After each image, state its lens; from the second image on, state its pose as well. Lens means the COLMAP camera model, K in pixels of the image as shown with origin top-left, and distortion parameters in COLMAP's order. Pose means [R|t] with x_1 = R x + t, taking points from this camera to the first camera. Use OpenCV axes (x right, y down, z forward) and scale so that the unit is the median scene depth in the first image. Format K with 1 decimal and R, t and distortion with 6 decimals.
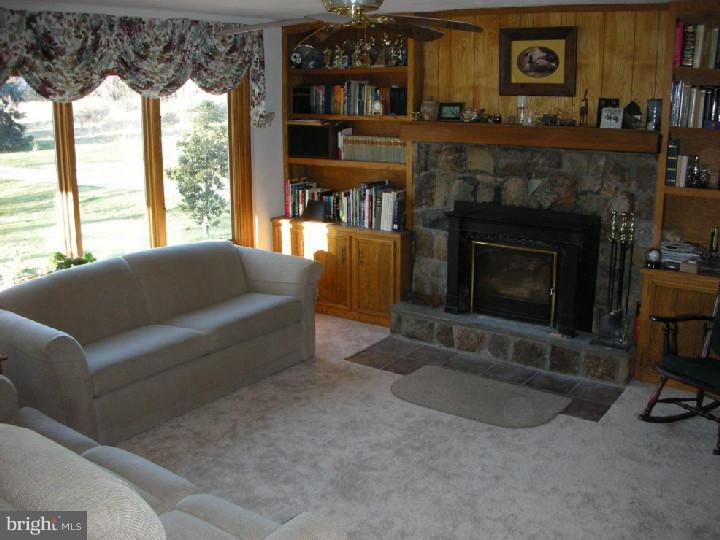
lens RADIAL K [[752.6, 0, 360.0], [0, 752.6, 270.0], [0, 0, 1]] dist [-0.237568, 0.181721]
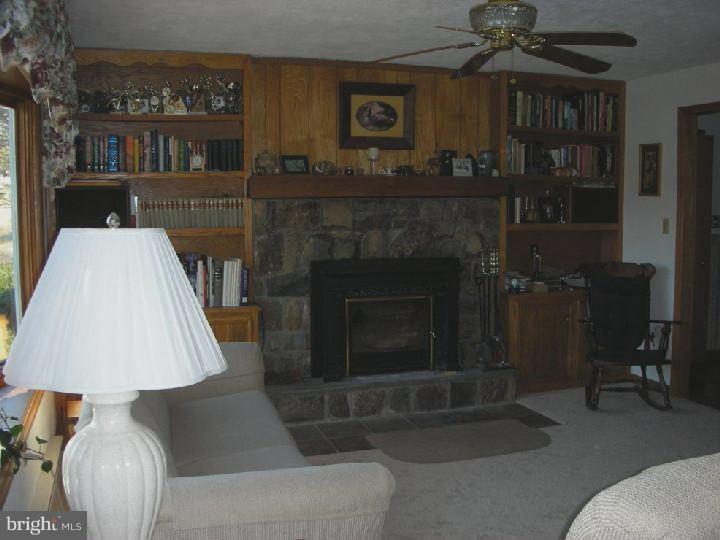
lens RADIAL K [[752.6, 0, 360.0], [0, 752.6, 270.0], [0, 0, 1]] dist [-0.237568, 0.181721]
pose [[0.574552, -0.075044, 0.815020, -0.630703], [0.194423, 0.979799, -0.046843, -0.028595], [-0.795040, 0.185372, 0.577536, 0.448317]]
